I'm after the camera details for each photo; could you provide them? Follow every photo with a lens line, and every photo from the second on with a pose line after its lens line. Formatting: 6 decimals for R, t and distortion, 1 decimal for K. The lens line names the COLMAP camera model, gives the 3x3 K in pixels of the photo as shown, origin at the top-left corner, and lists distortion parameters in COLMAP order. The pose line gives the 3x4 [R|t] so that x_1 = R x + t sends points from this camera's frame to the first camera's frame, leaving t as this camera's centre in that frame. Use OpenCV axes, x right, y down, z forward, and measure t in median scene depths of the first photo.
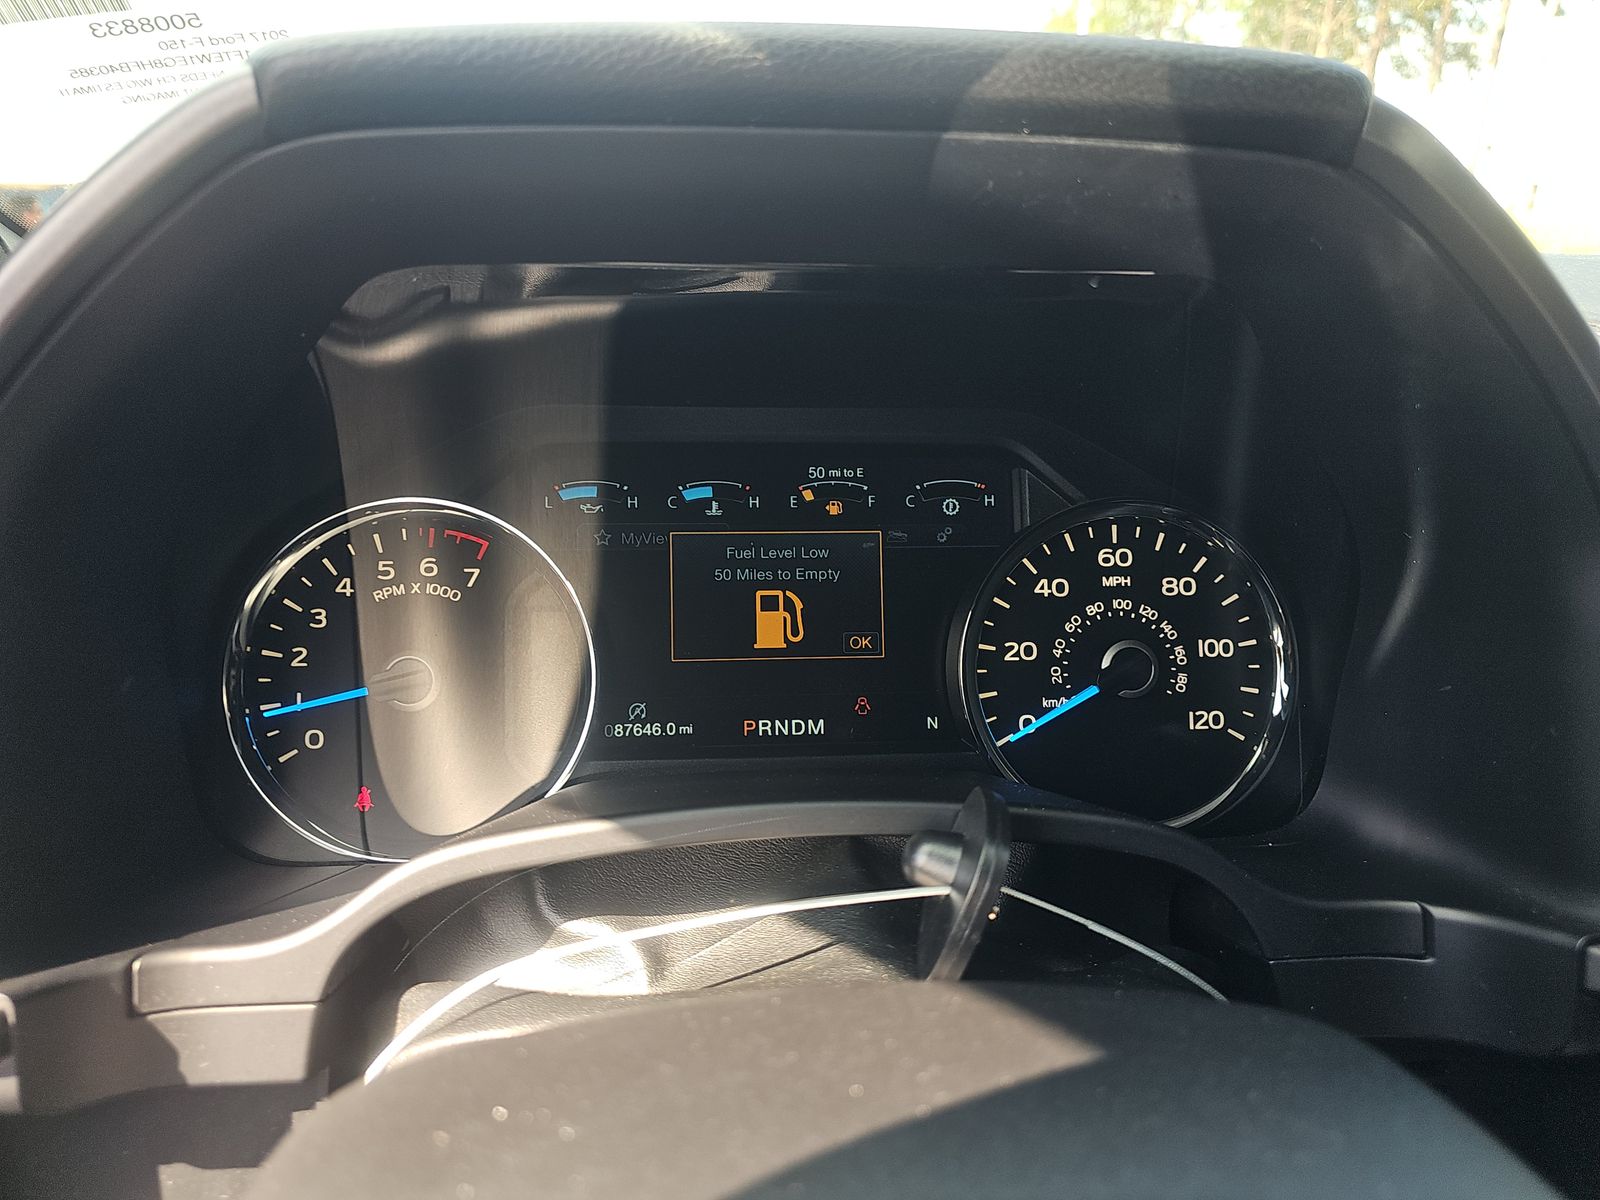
lens RADIAL K [[1051.8, 0, 800.0], [0, 1051.8, 600.0], [0, 0, 1]] dist [0.010429, -0.006139]
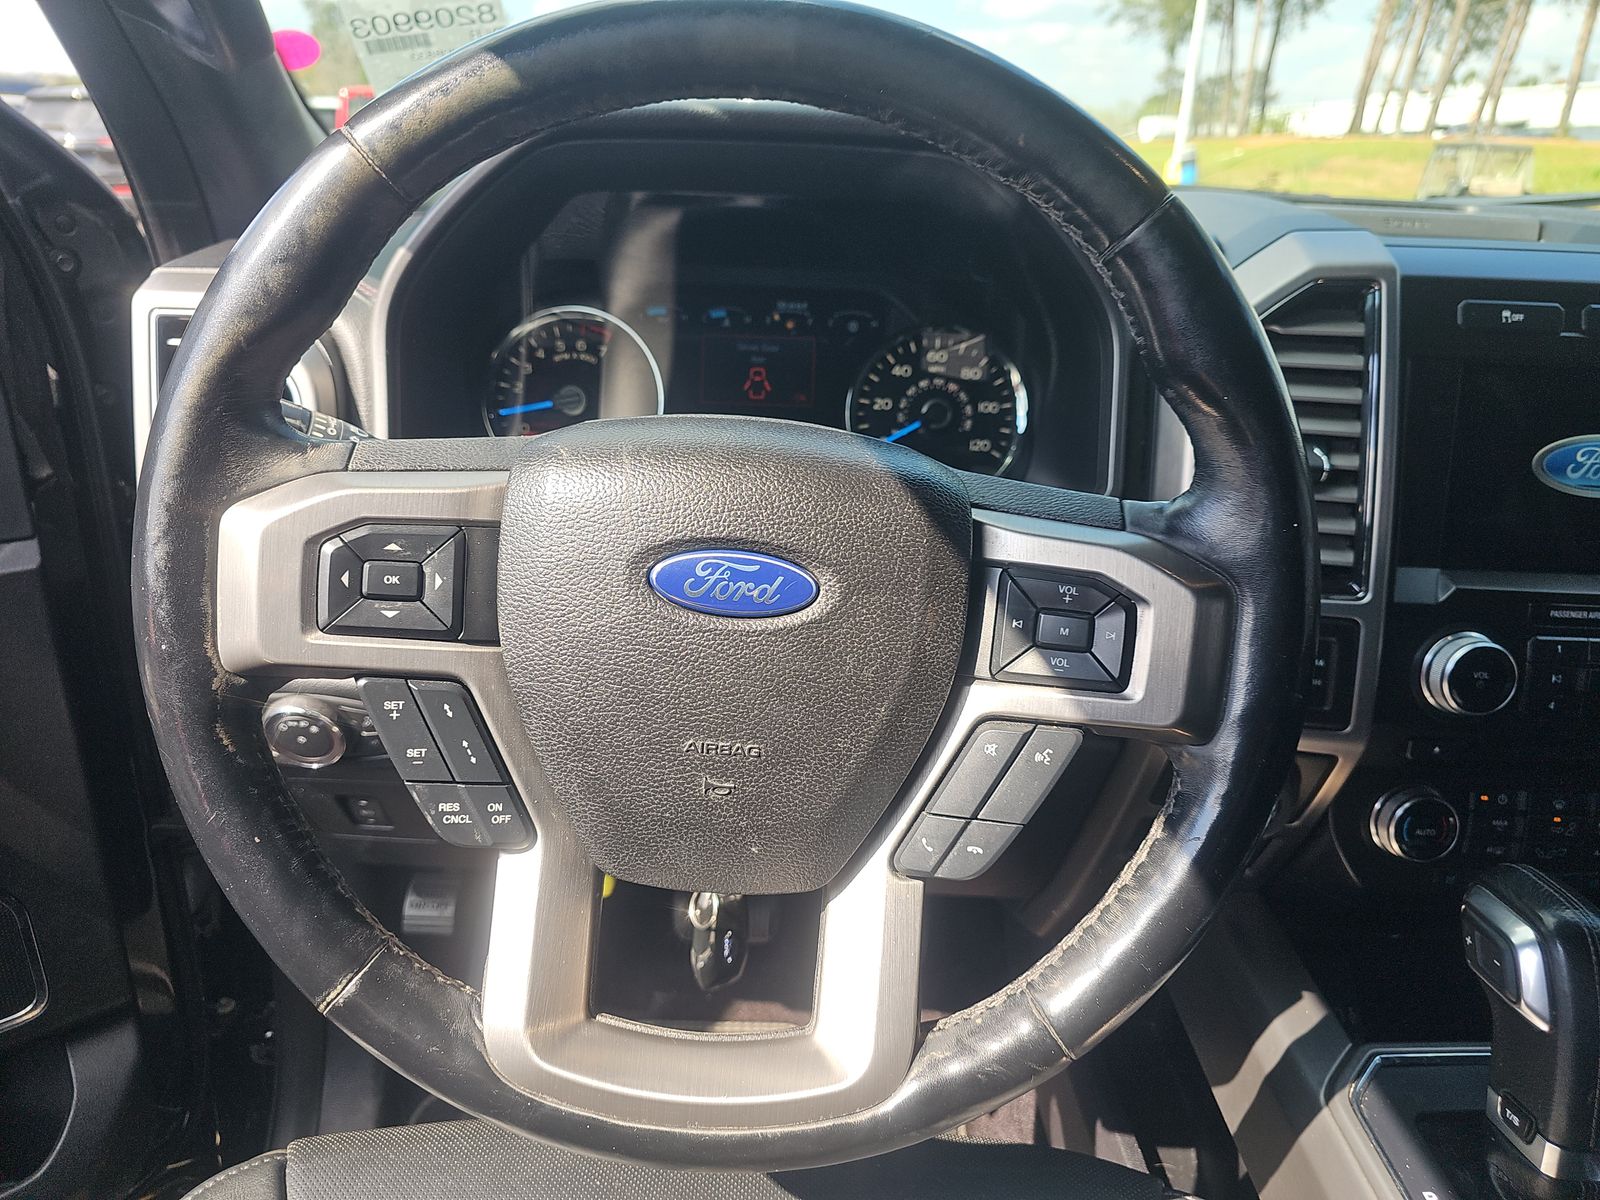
lens RADIAL K [[1057.6, 0, 800.0], [0, 1057.6, 600.0], [0, 0, 1]] dist [-0.013598, -0.004137]
pose [[0.991754, 0.061915, -0.112205, 0.296310], [-0.053460, 0.995608, 0.076855, 0.260031], [0.116471, -0.070222, 0.990709, -0.918566]]
